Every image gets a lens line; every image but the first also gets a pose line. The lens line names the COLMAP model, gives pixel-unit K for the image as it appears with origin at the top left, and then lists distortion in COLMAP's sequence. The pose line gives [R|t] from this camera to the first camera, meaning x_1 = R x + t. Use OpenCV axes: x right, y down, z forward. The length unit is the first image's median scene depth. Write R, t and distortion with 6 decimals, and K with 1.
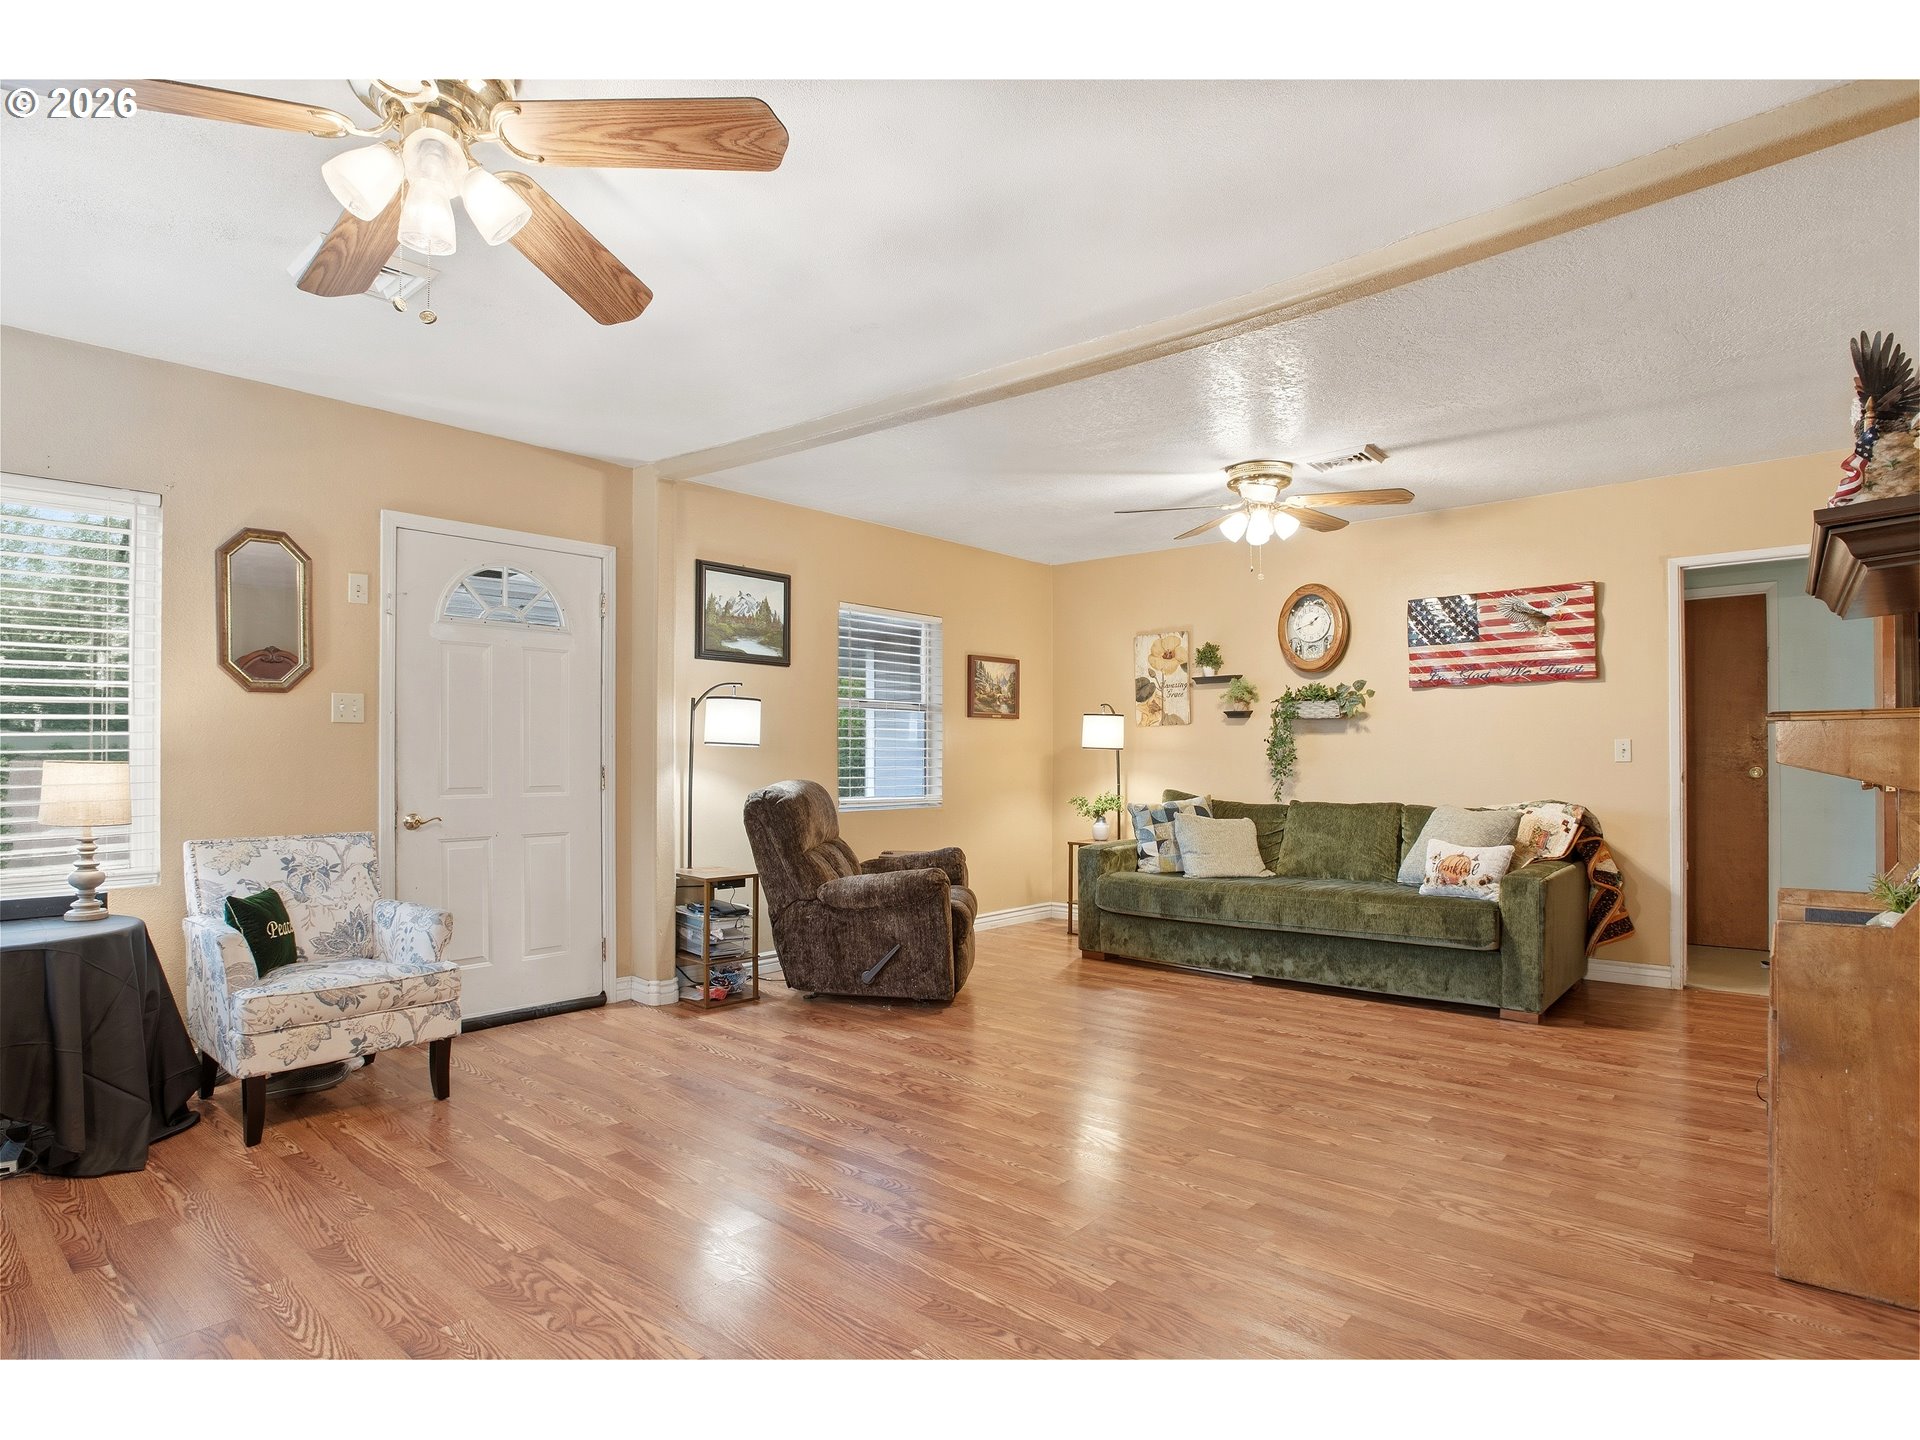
lens RADIAL K [[978.7, 0, 949.8], [0, 978.7, 723.5], [0, 0, 1]] dist [-0.078180, 0.037065]
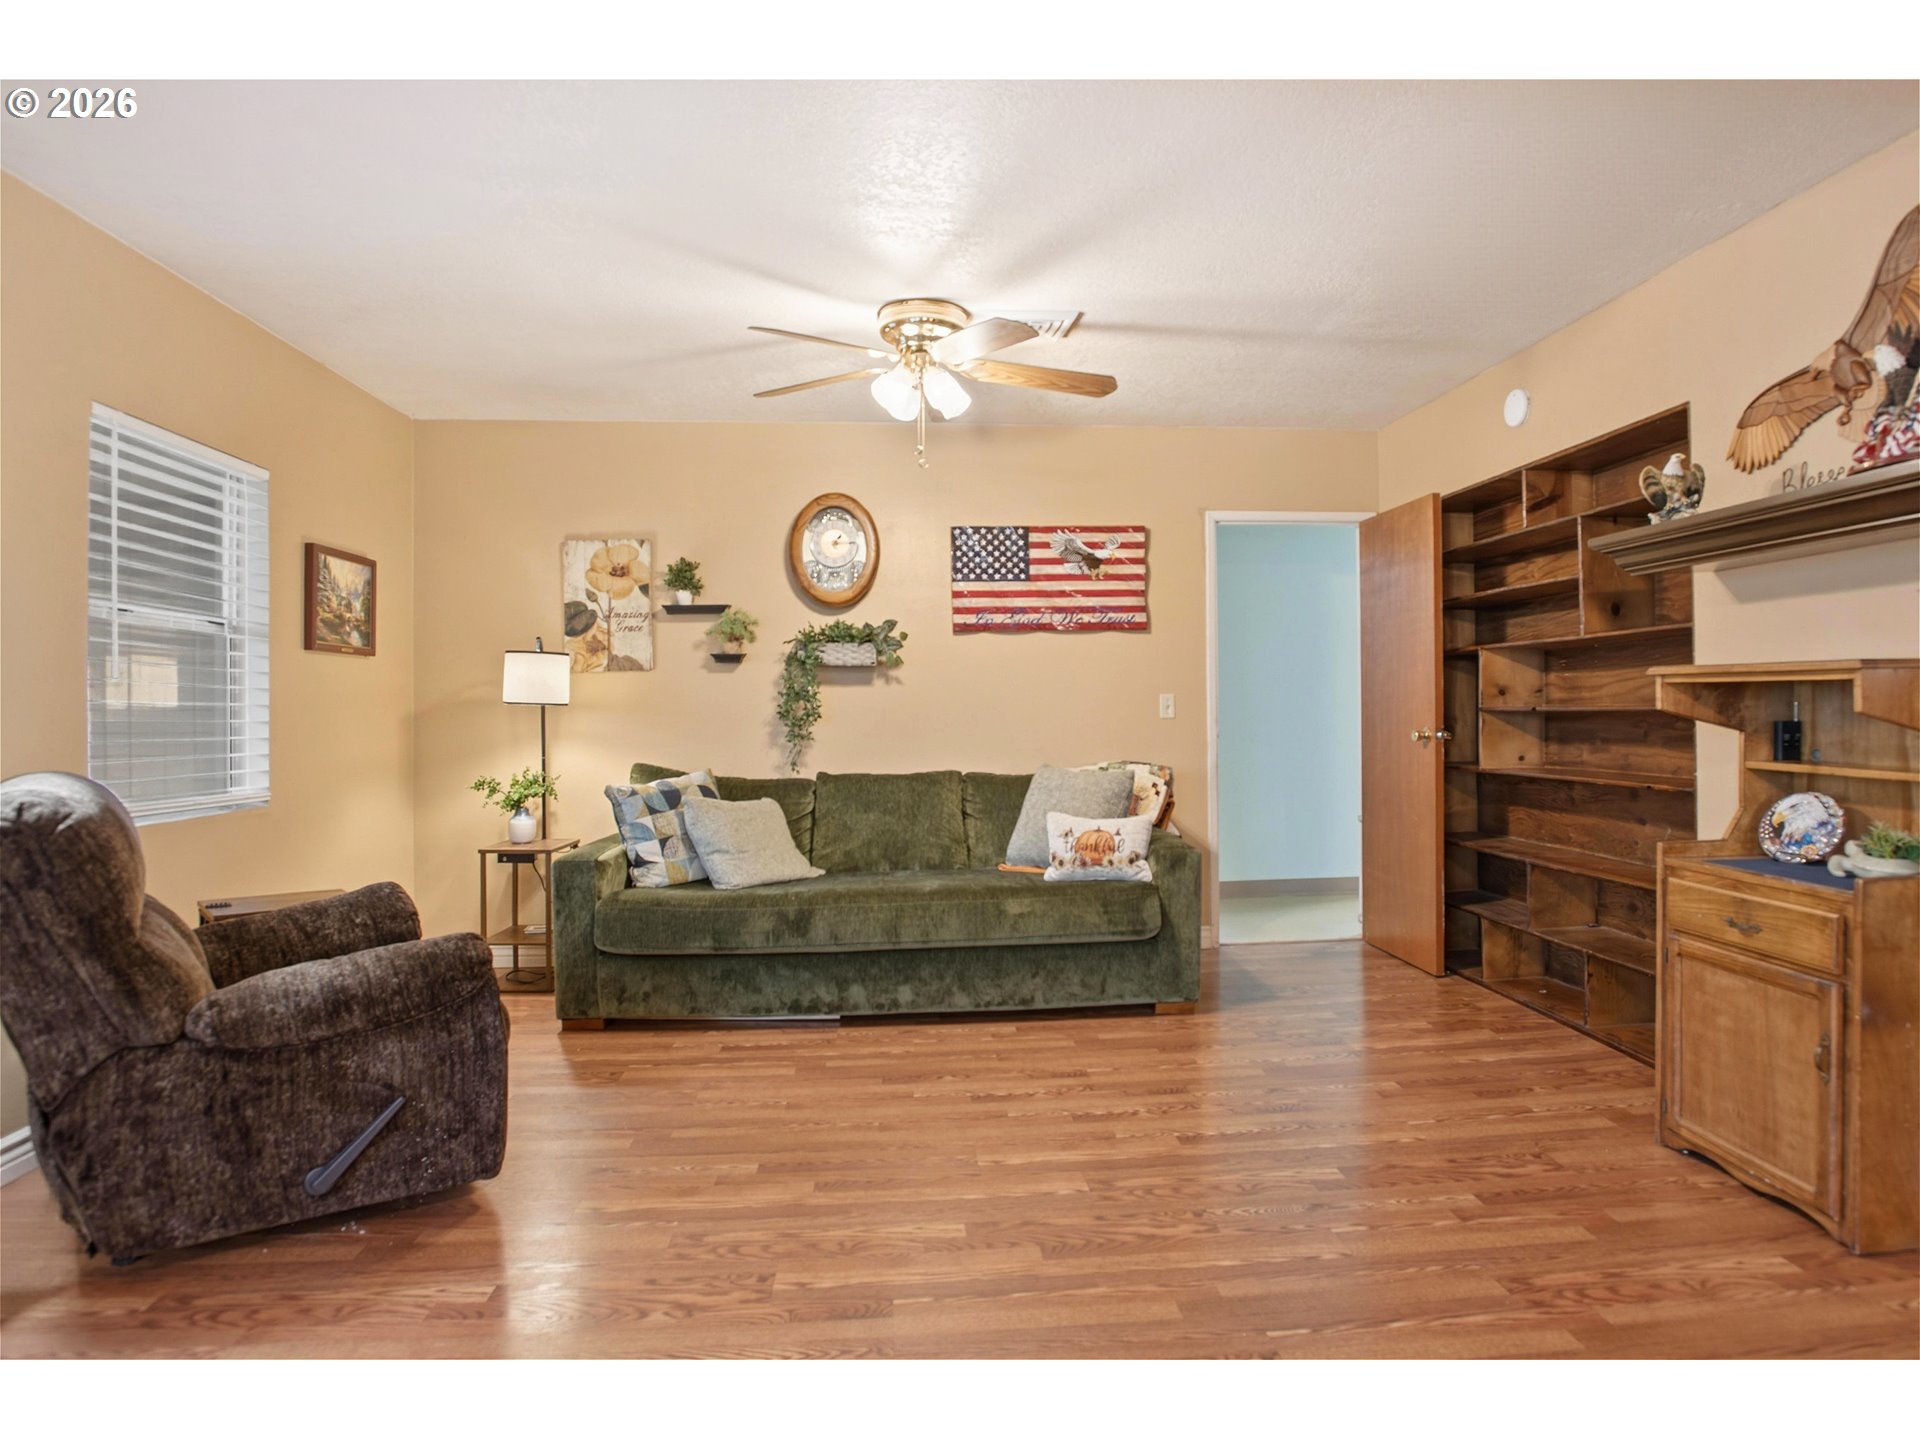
lens RADIAL K [[1090.6, 0, 963.0], [0, 1090.6, 691.2], [0, 0, 1]] dist [-0.090753, 0.059844]
pose [[0.702320, 0.009087, 0.711803, -0.203052], [-0.016772, 0.999852, 0.003784, 0.011899], [-0.711664, -0.014596, 0.702369, 0.361413]]
